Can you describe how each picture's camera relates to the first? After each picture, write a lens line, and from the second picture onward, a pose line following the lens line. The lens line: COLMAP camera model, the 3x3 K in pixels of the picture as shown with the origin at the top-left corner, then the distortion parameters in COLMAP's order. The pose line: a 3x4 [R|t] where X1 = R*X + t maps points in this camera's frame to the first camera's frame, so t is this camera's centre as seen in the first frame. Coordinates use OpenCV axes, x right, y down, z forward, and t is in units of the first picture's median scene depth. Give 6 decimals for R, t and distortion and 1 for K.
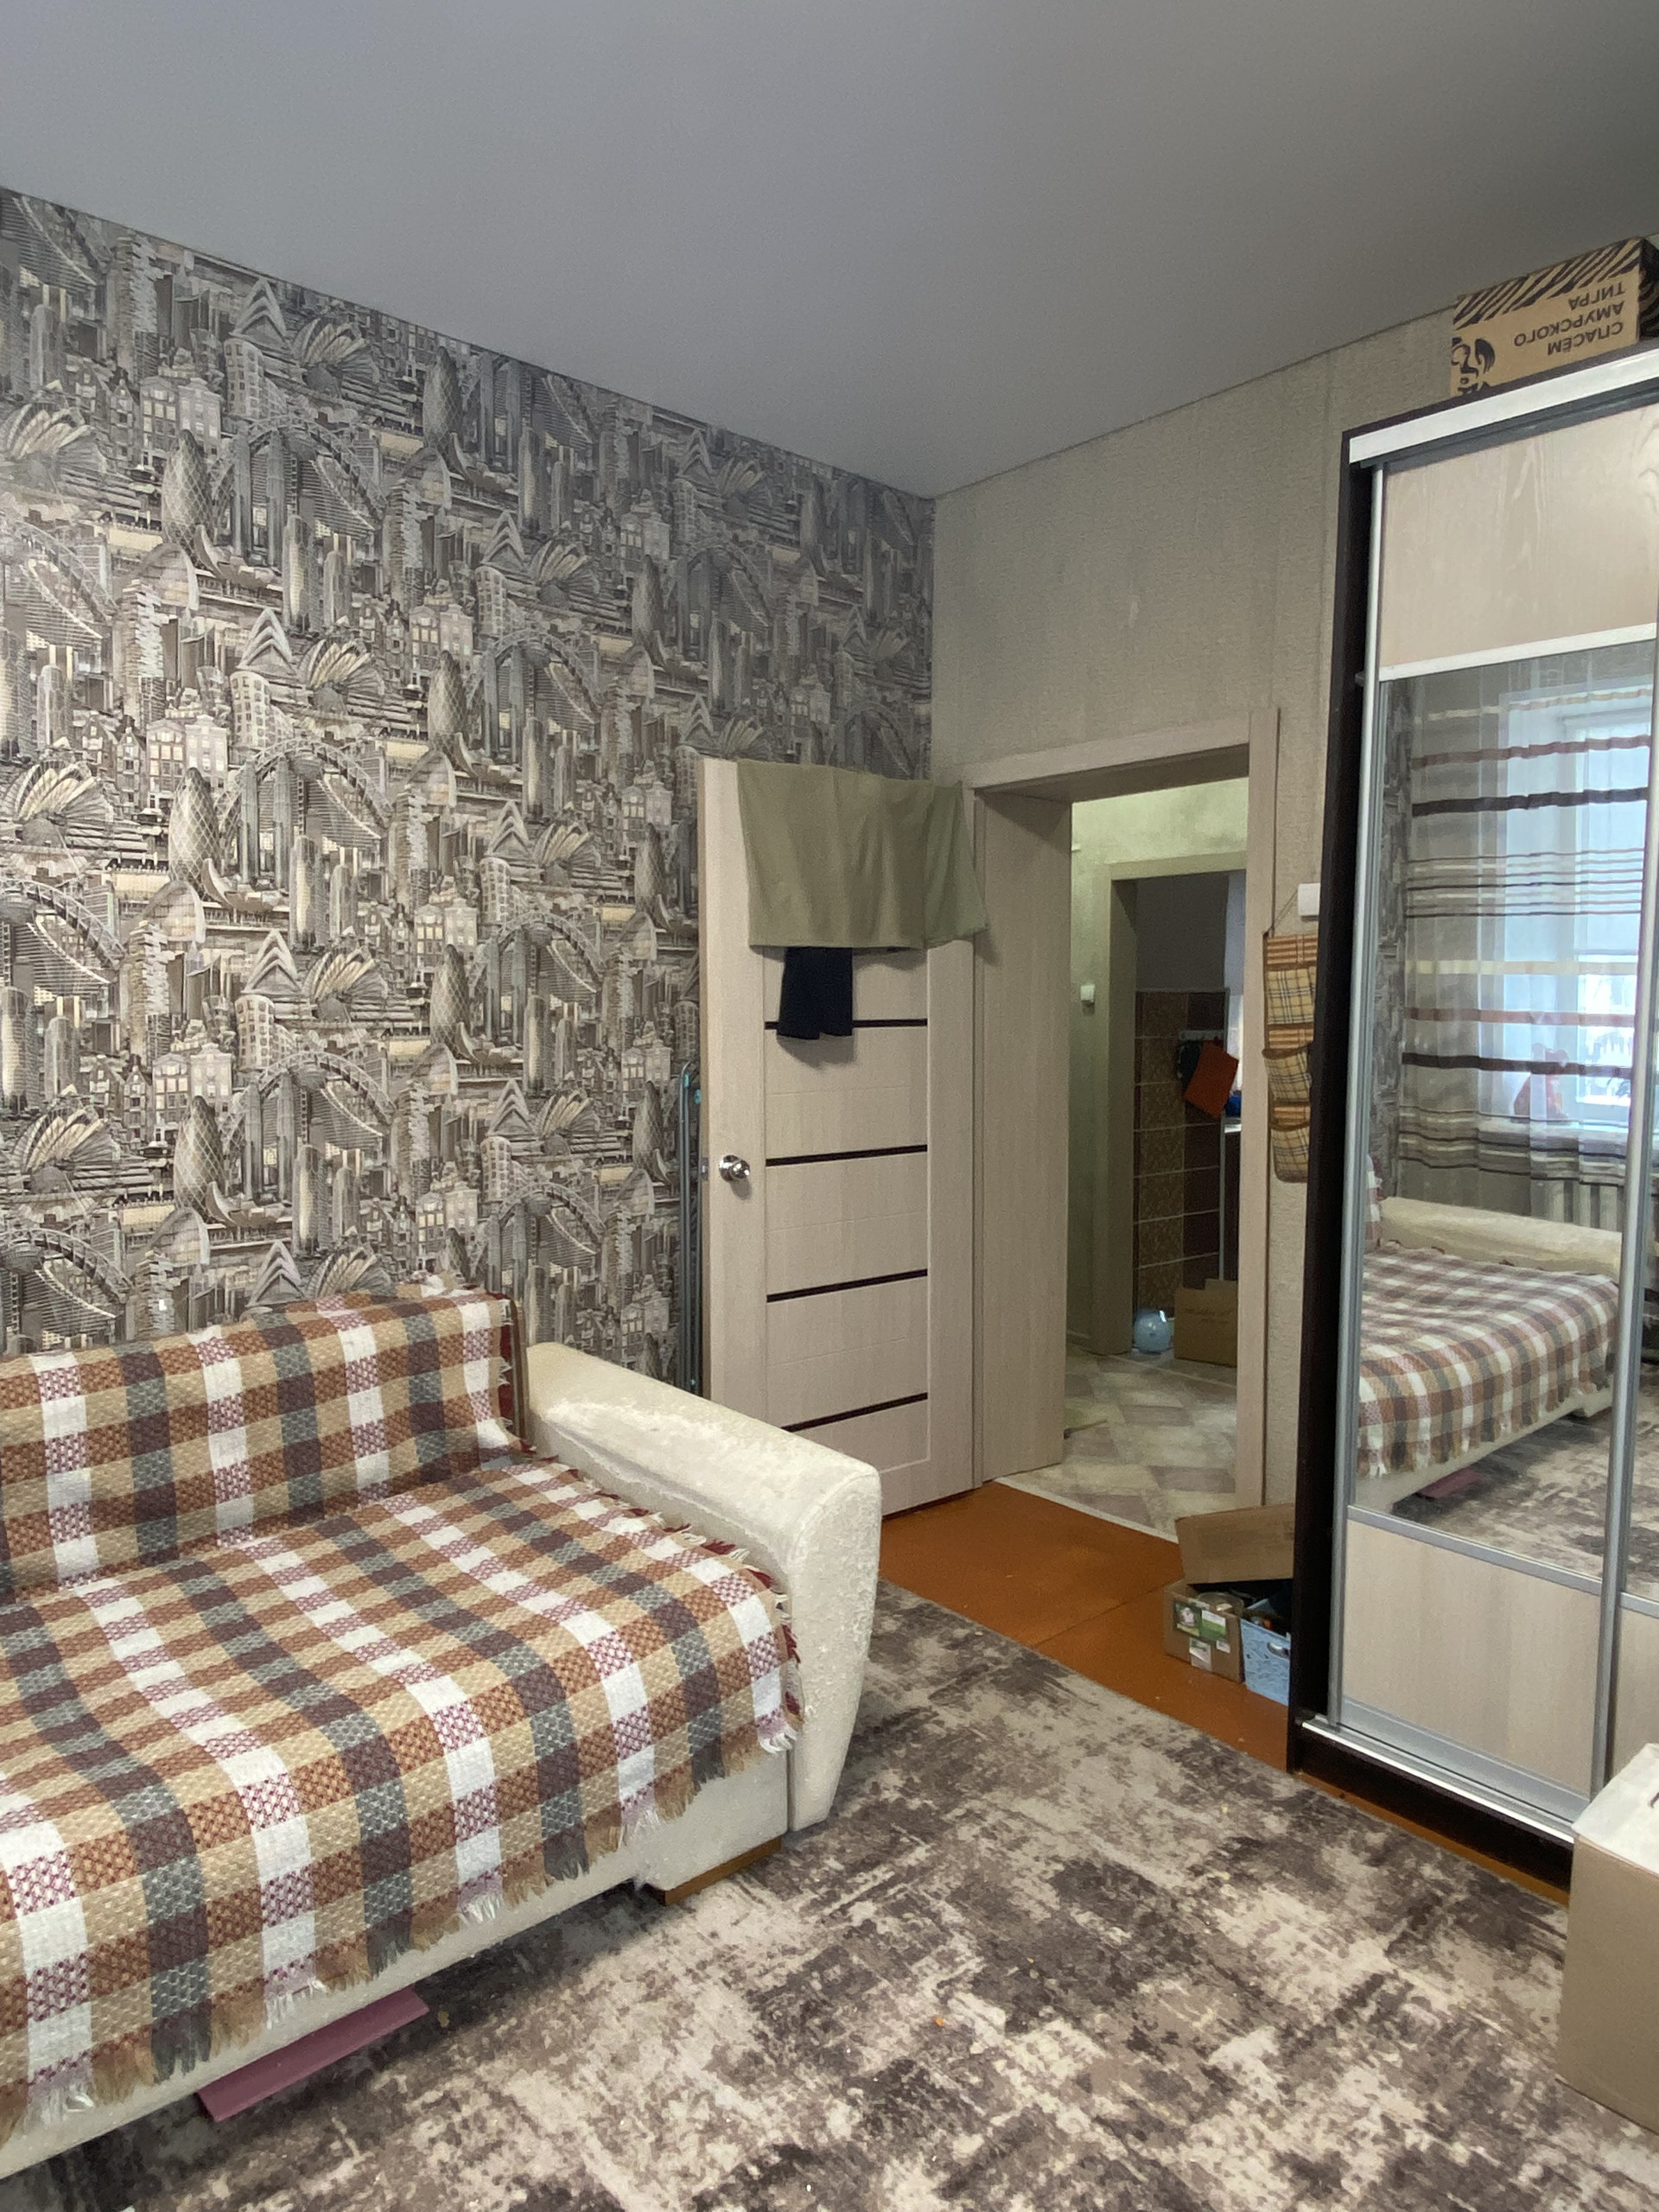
lens RADIAL K [[1418.7, 0, 829.5], [0, 1418.7, 1106.0], [0, 0, 1]] dist [-0.021809, -0.003403]
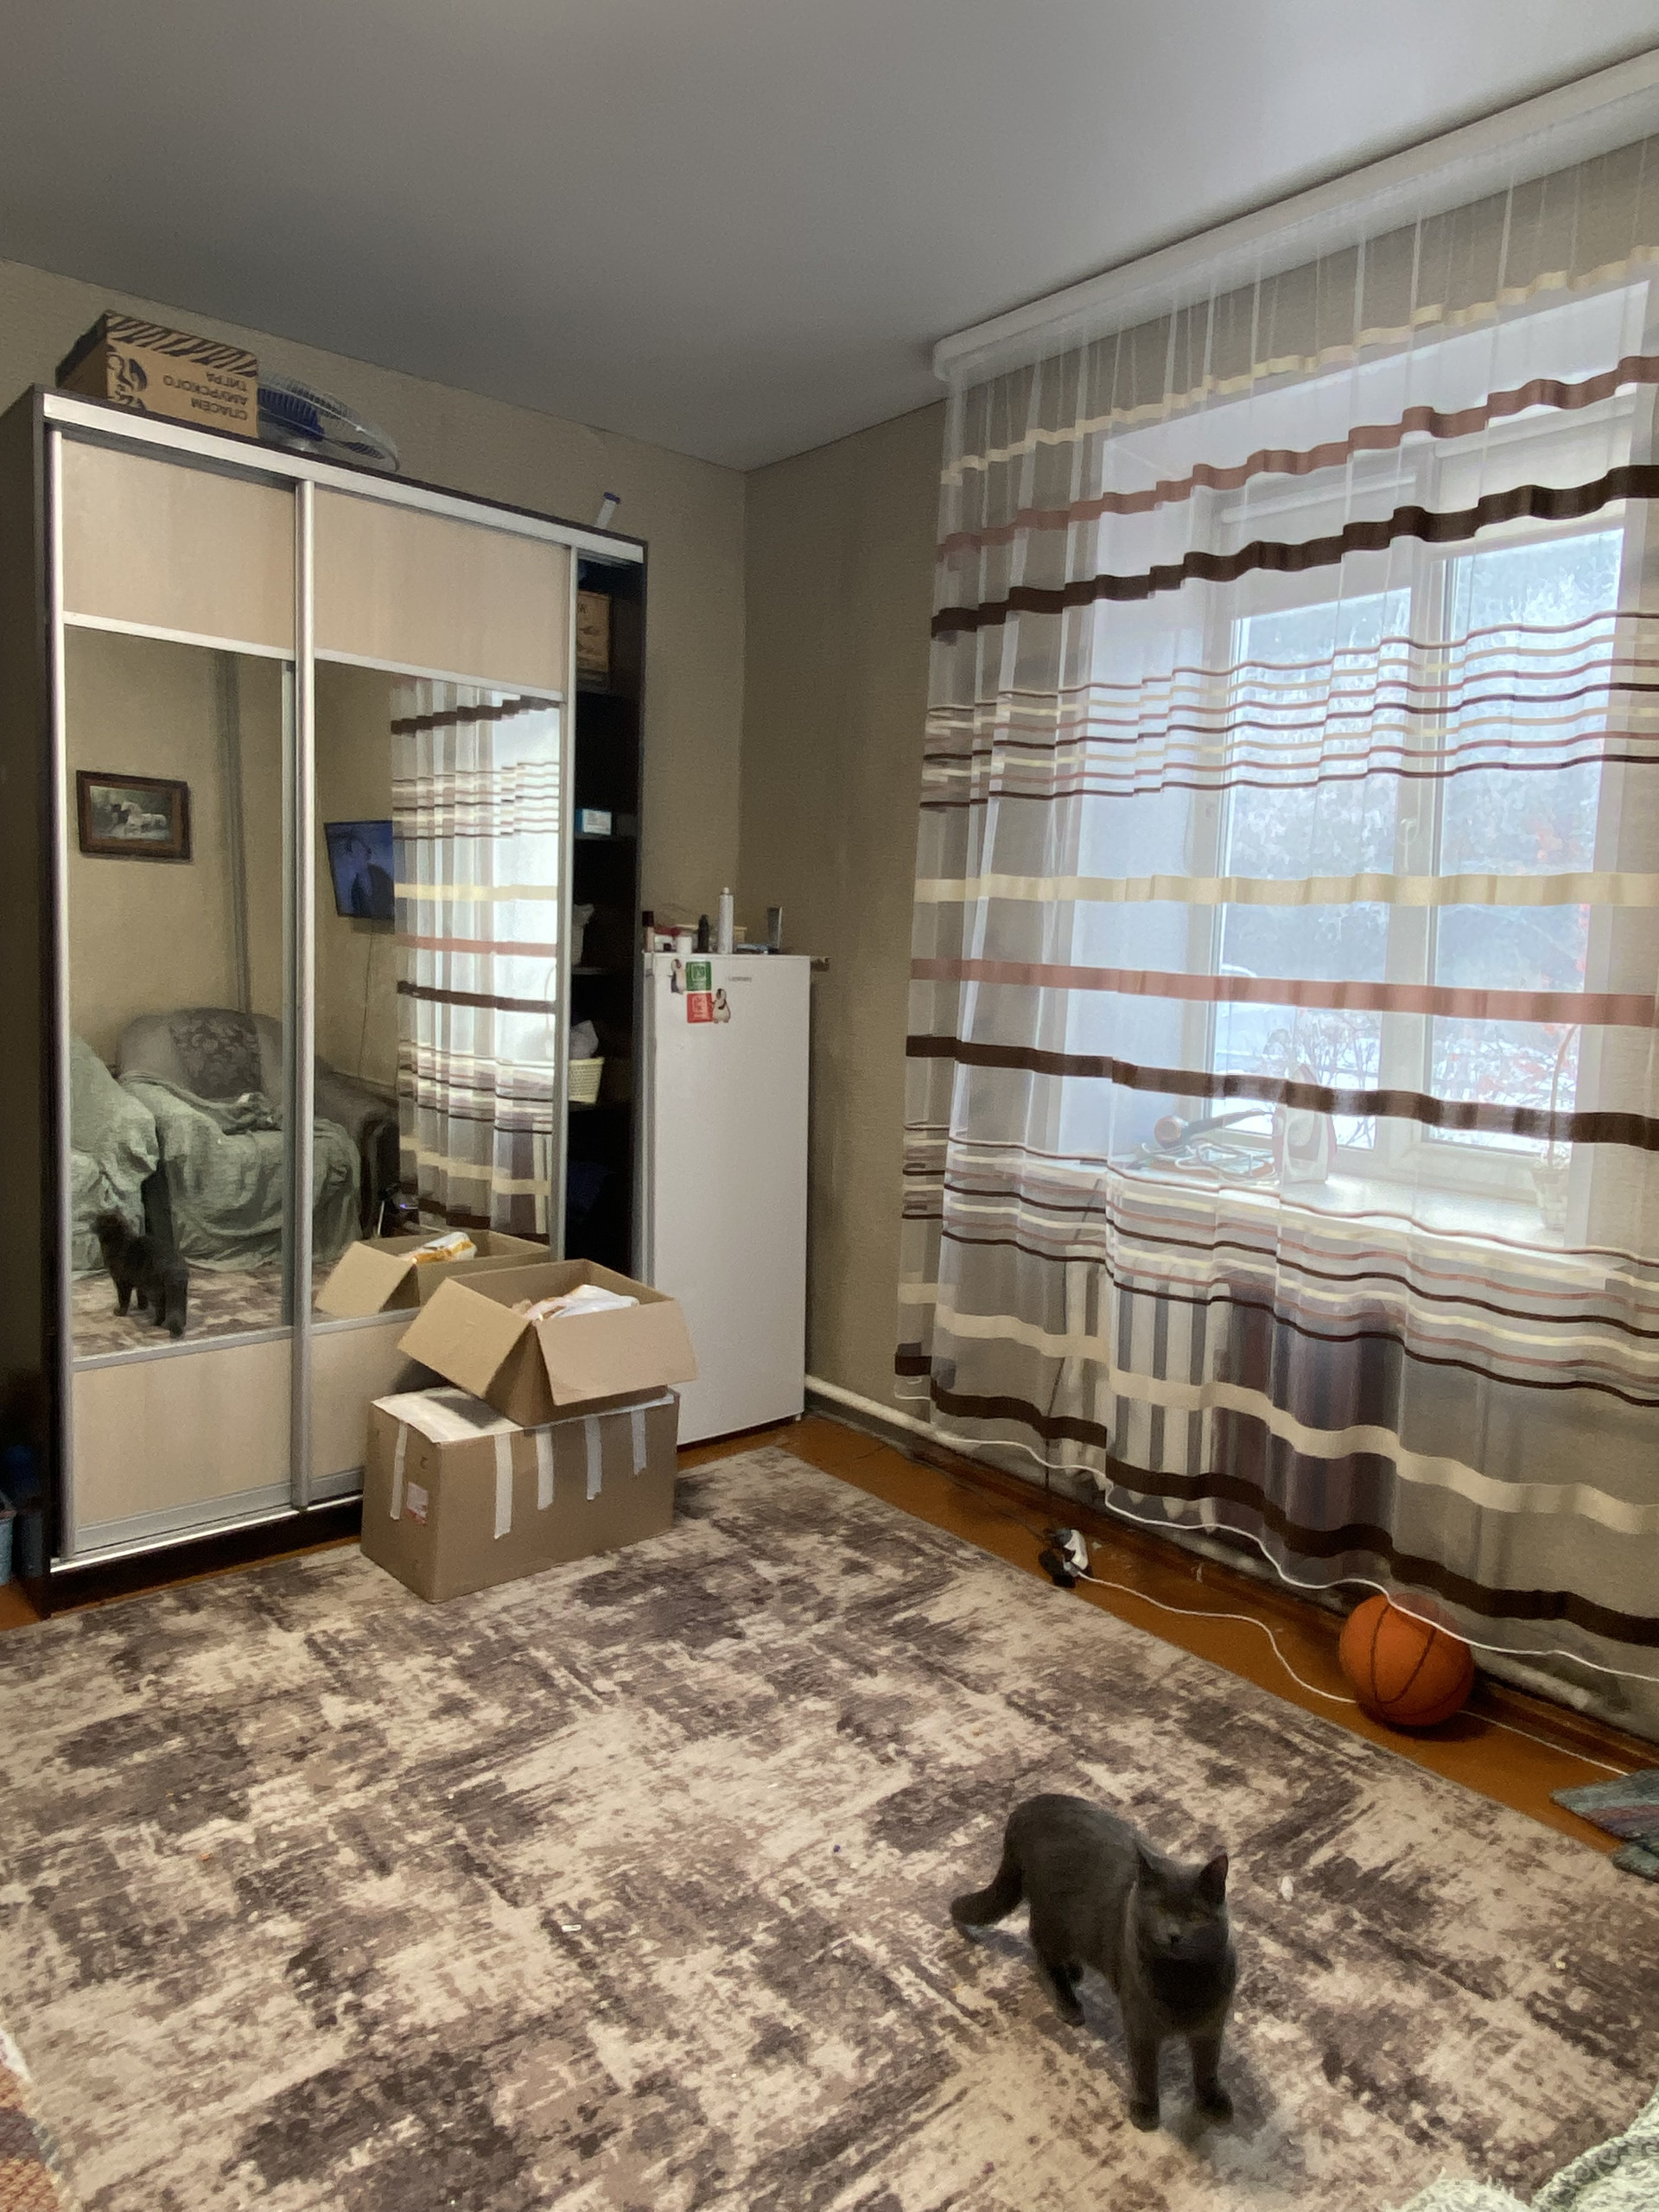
lens RADIAL K [[1403.9, 0, 821.2], [0, 1403.9, 1106.4], [0, 0, 1]] dist [0.056774, -0.069452]
pose [[0.015663, -0.135307, 0.990680, -0.929240], [0.051542, 0.989594, 0.134343, -0.051406], [-0.998548, 0.048958, 0.022474, 0.464849]]
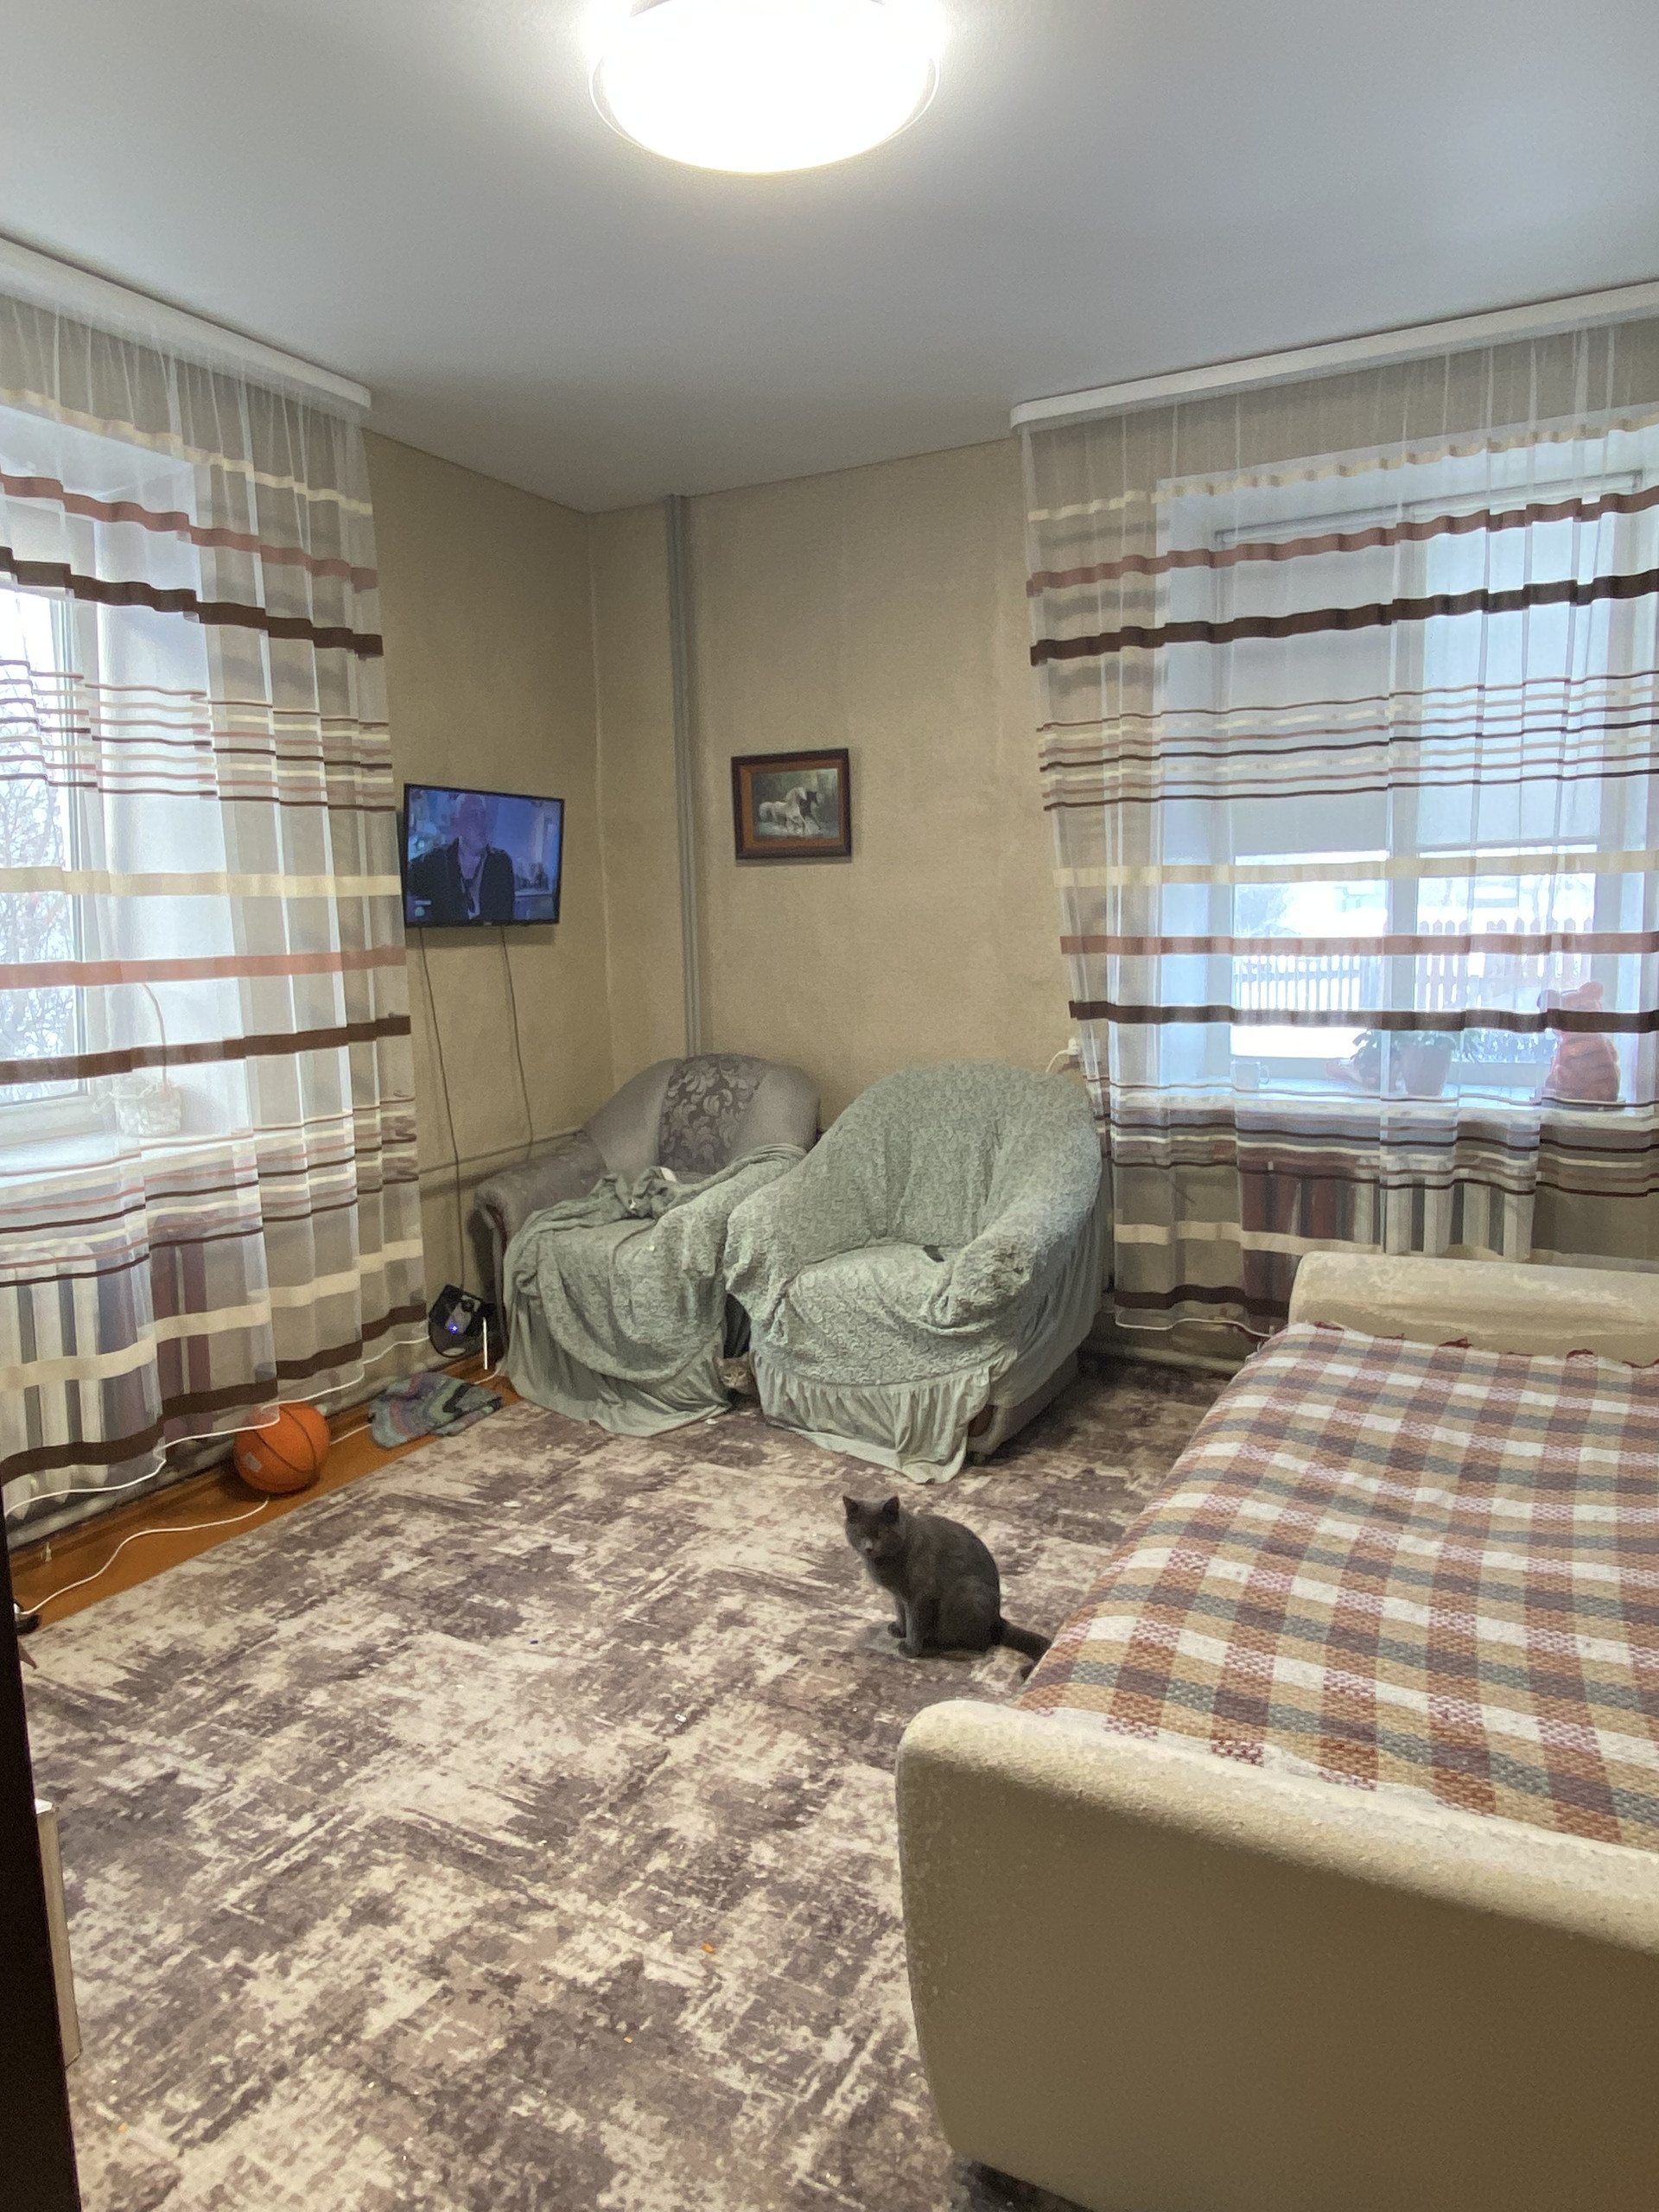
lens RADIAL K [[1418.7, 0, 829.5], [0, 1418.7, 1106.0], [0, 0, 1]] dist [-0.021809, -0.003403]
pose [[-0.933224, 0.063913, -0.353564, 0.314146], [-0.012652, 0.977595, 0.210115, -0.151156], [0.359071, 0.200558, -0.911507, 1.823591]]
